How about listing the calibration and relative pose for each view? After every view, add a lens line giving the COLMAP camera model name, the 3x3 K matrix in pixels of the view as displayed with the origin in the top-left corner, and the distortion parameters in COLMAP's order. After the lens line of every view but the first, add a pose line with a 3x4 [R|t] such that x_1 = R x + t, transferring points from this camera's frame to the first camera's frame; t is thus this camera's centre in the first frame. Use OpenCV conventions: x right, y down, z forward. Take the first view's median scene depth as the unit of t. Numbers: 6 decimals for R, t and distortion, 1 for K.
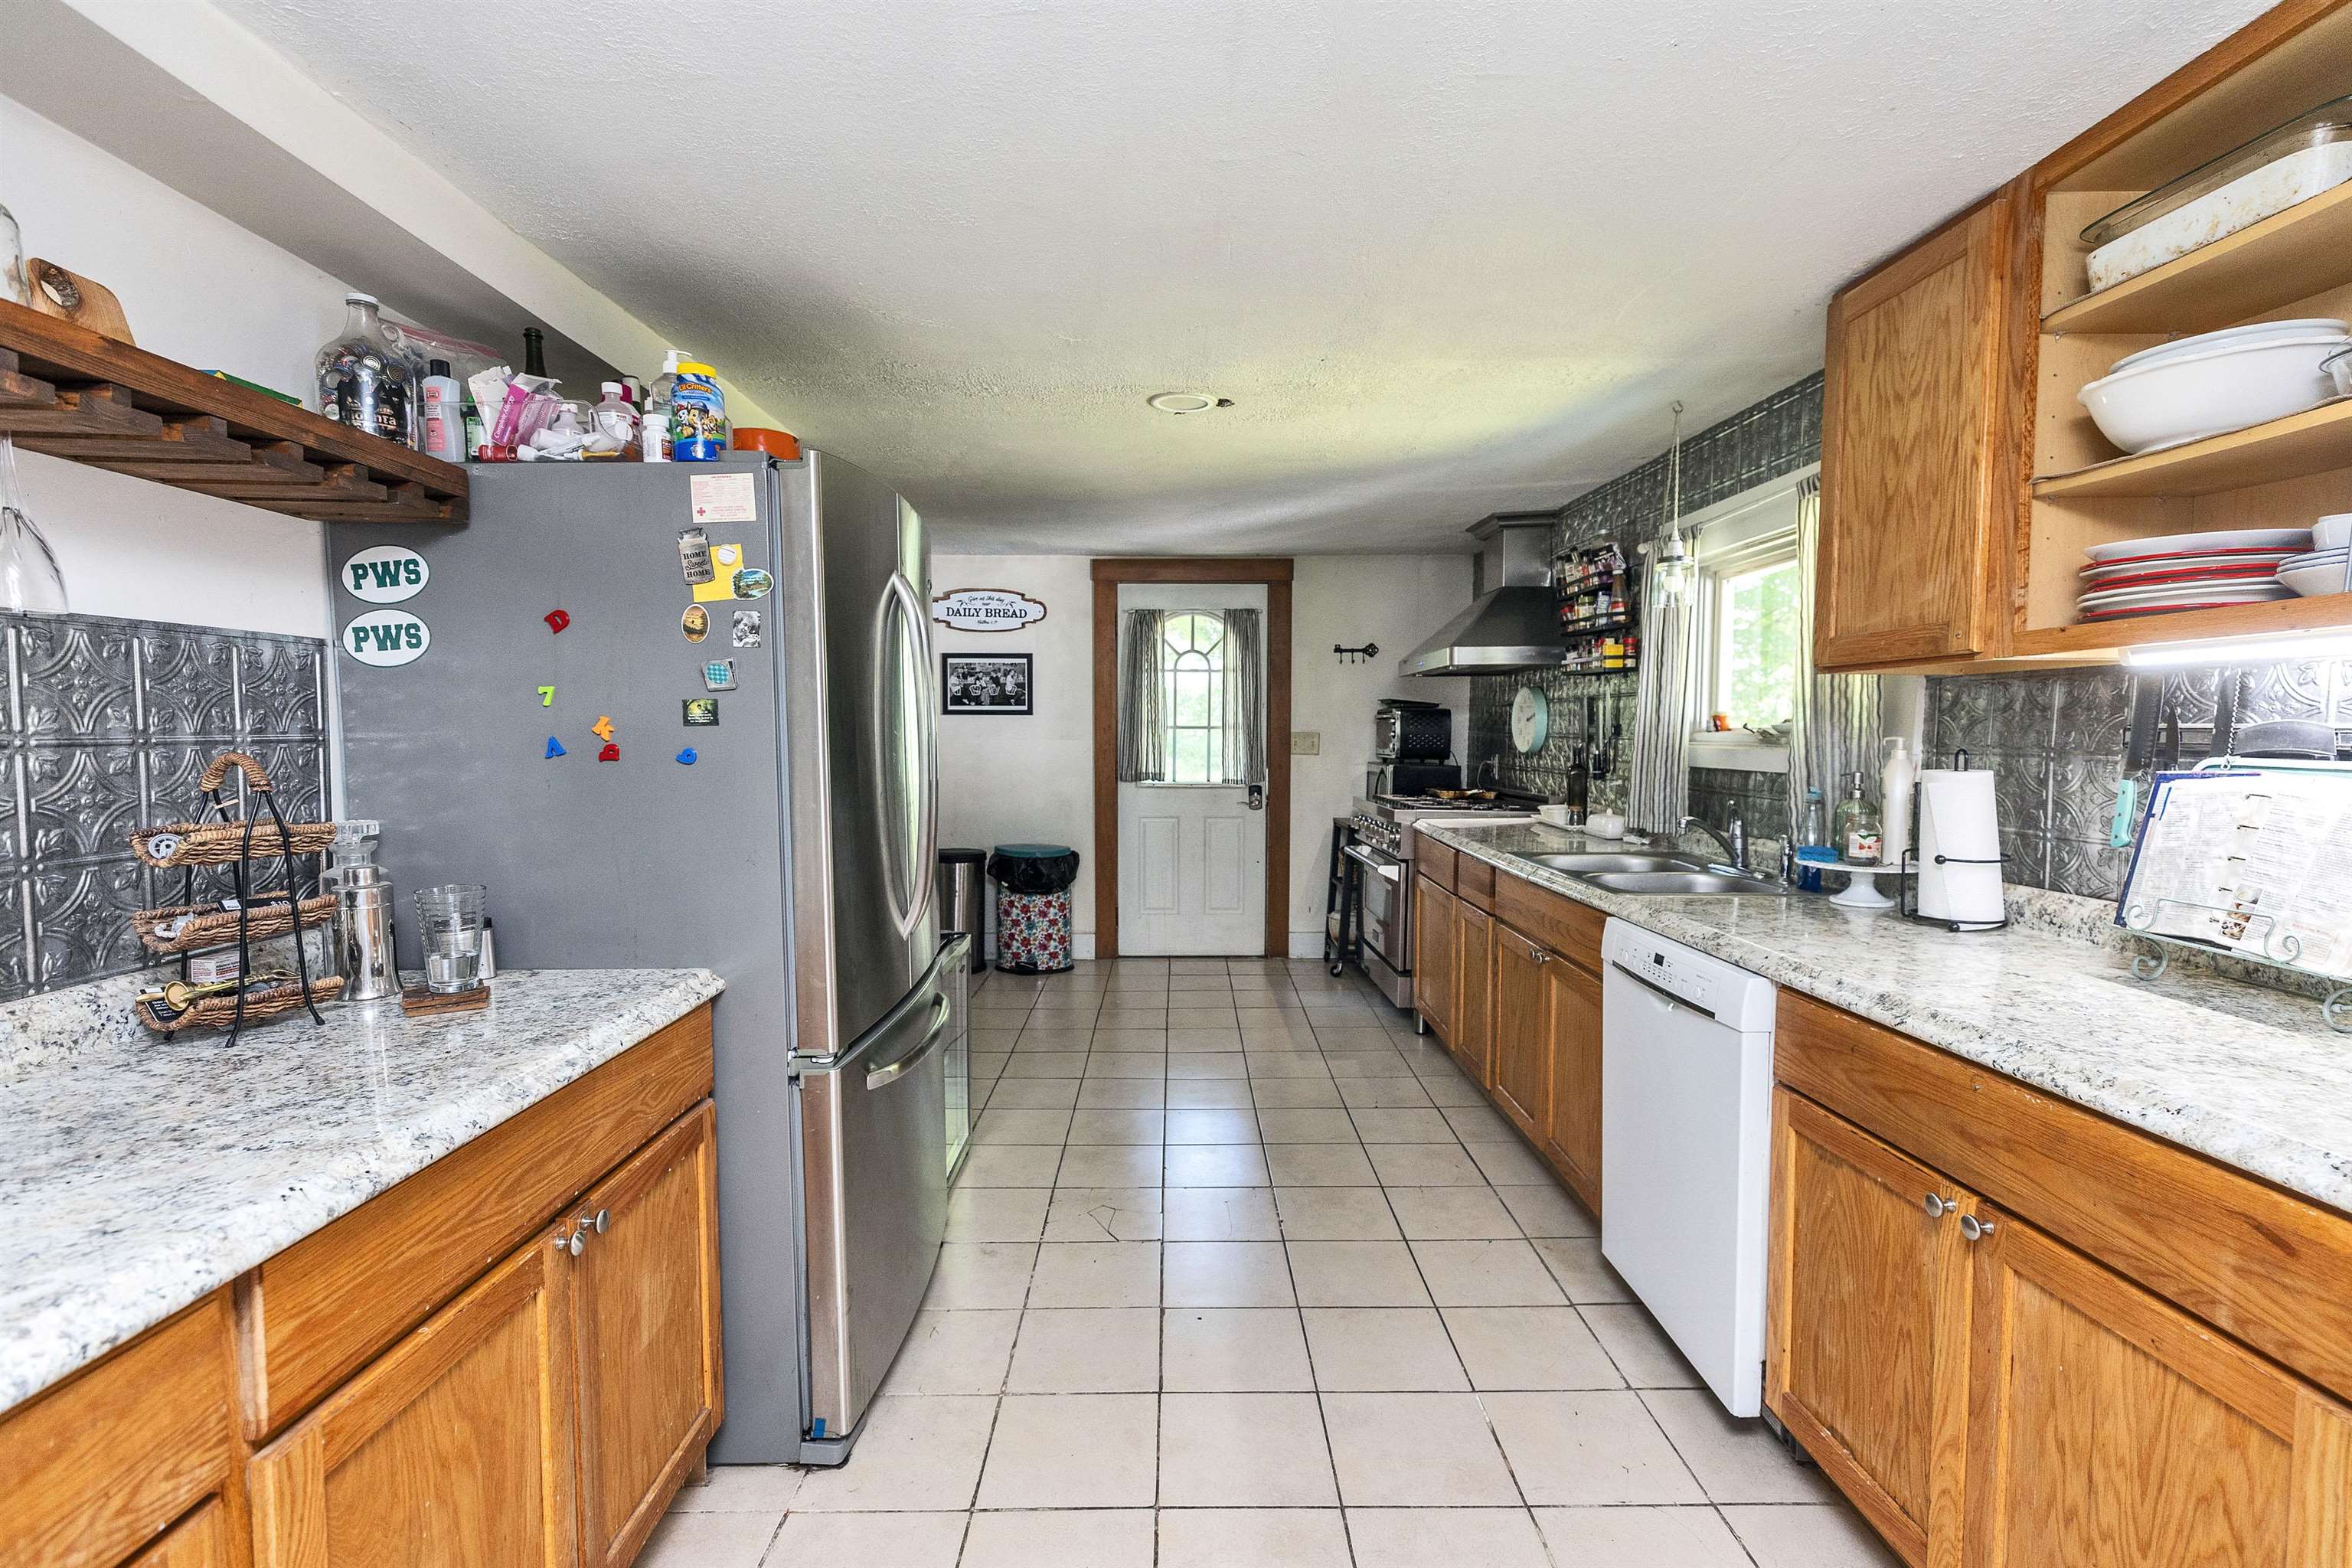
lens RADIAL K [[1050.0, 0, 1172.4], [0, 1050.0, 783.6], [0, 0, 1]] dist [0.002772, 0.000066]
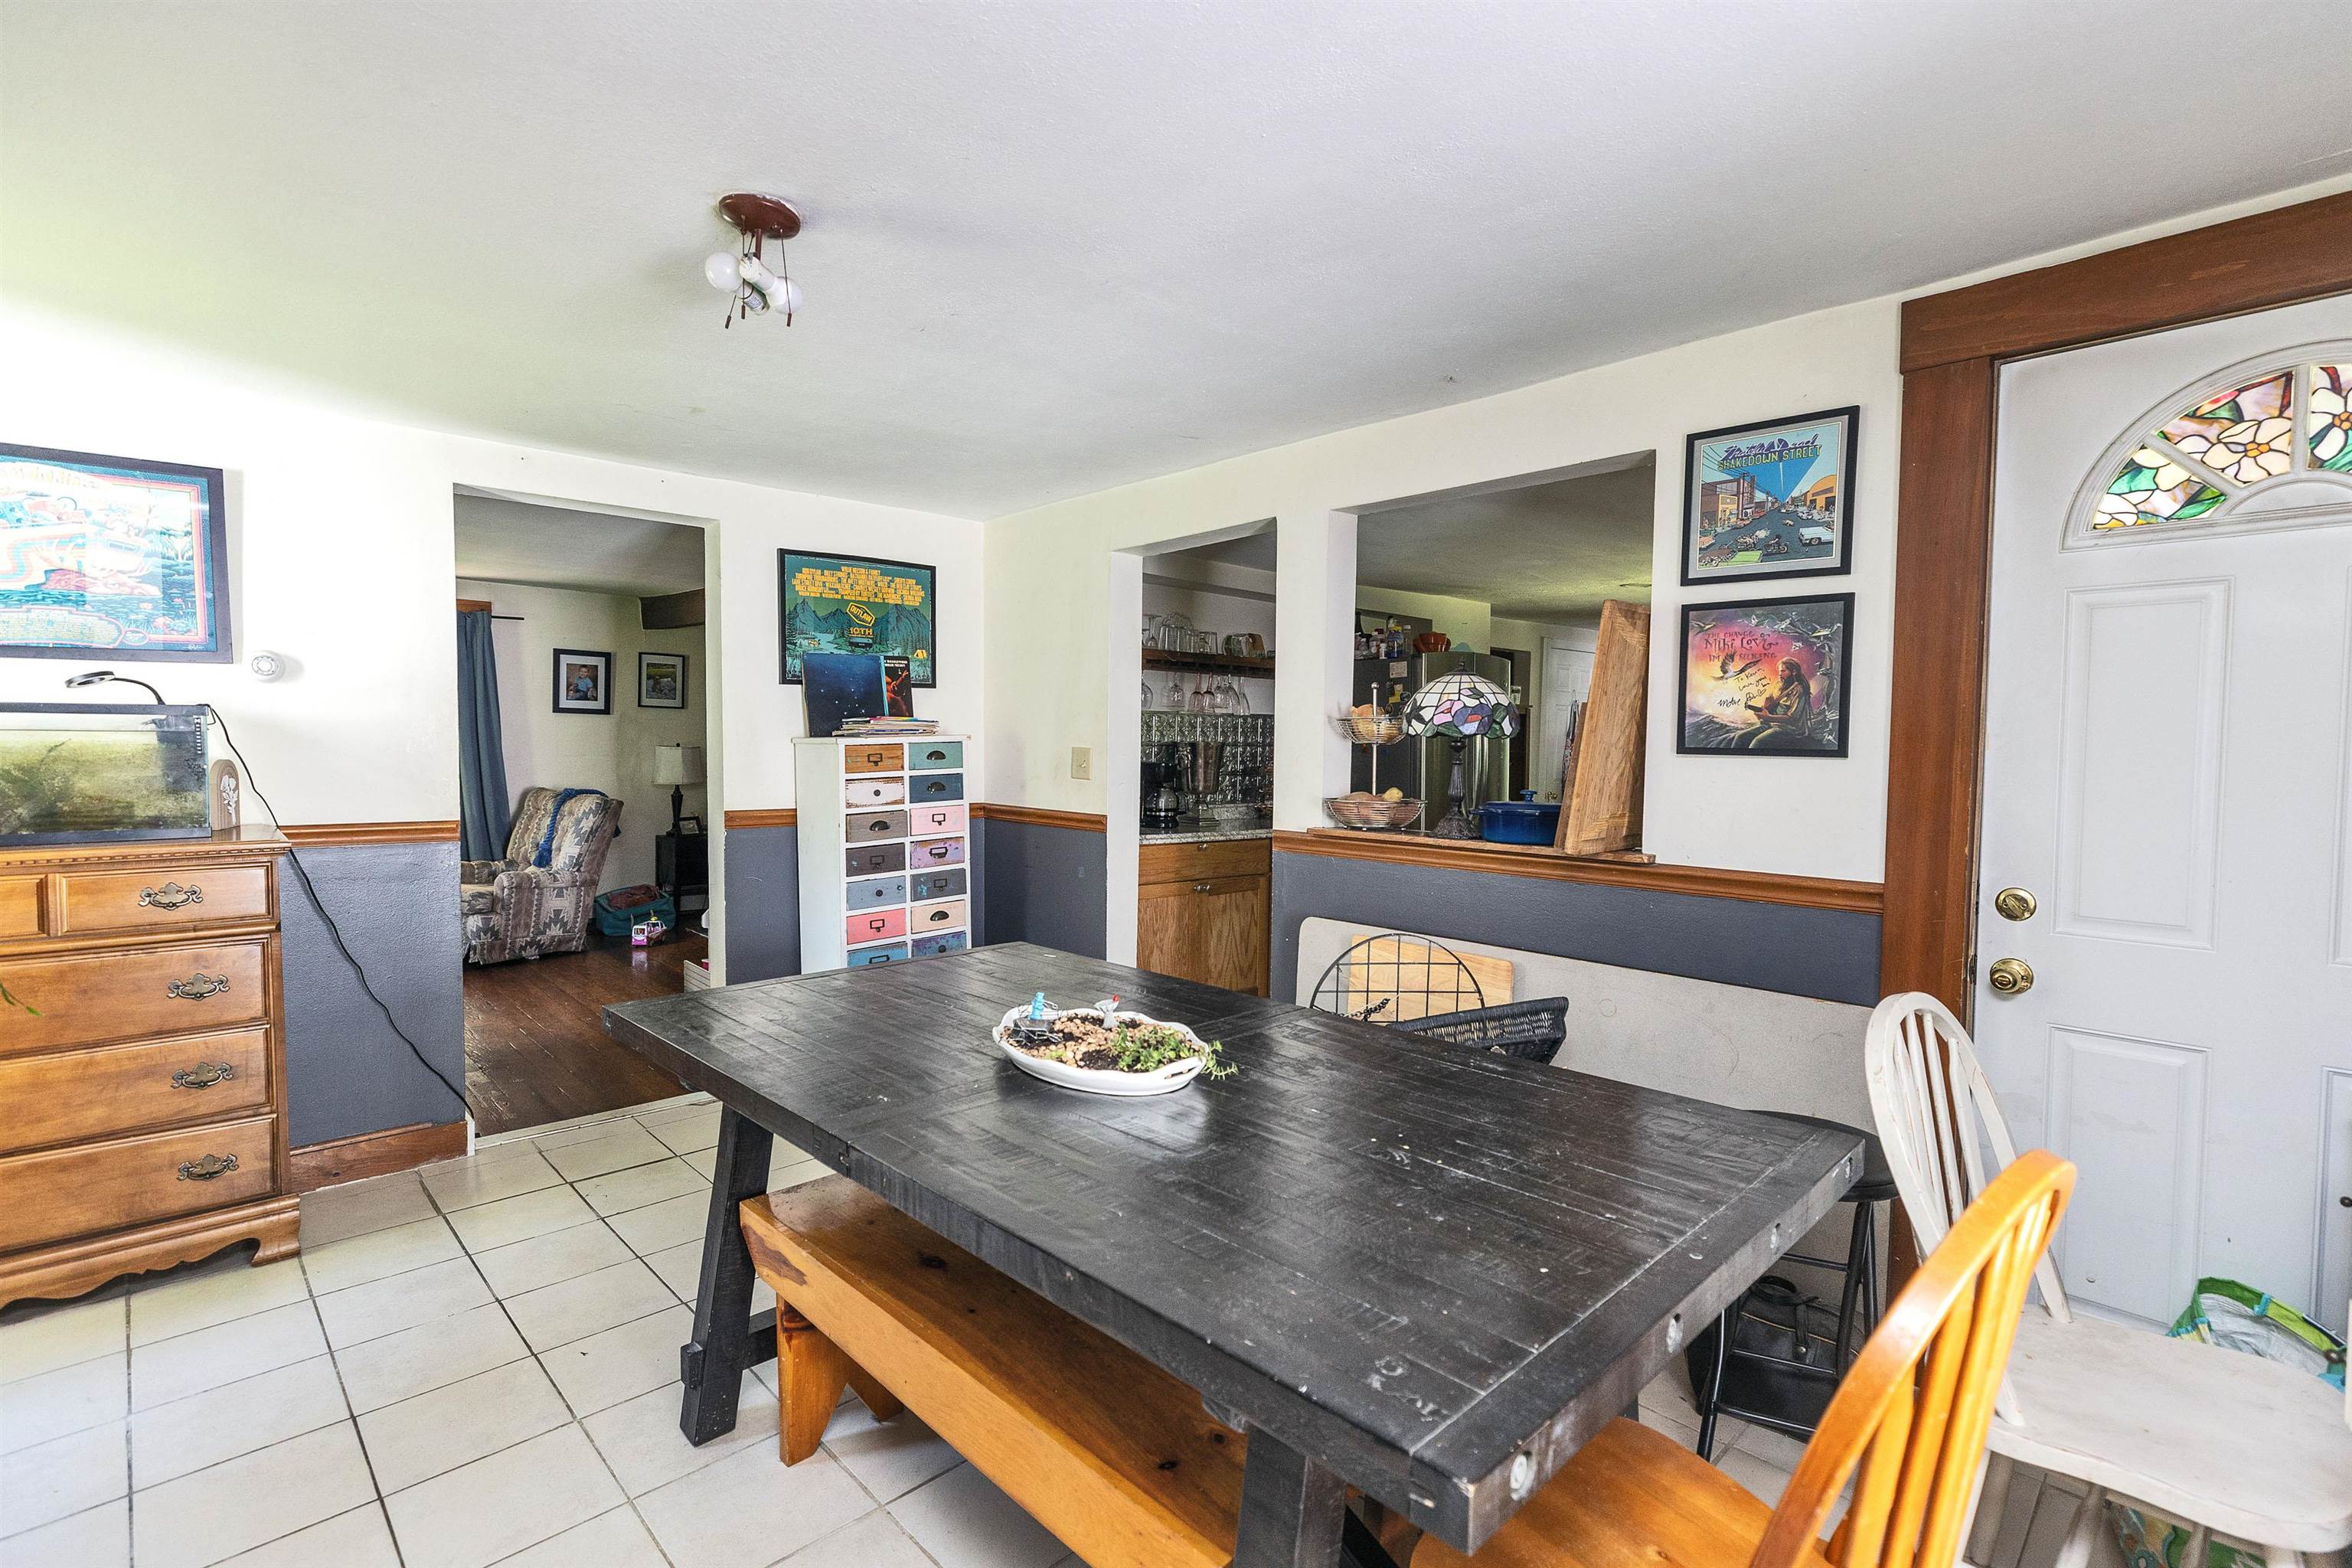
lens RADIAL K [[1069.6, 0, 1176.0], [0, 1069.6, 784.0], [0, 0, 1]] dist [-0.000102, -0.000117]
pose [[0.695741, 0.041398, -0.717099, 1.438028], [-0.051597, 0.998639, 0.007590, 0.083753], [0.716437, 0.031720, 0.696930, -1.726208]]
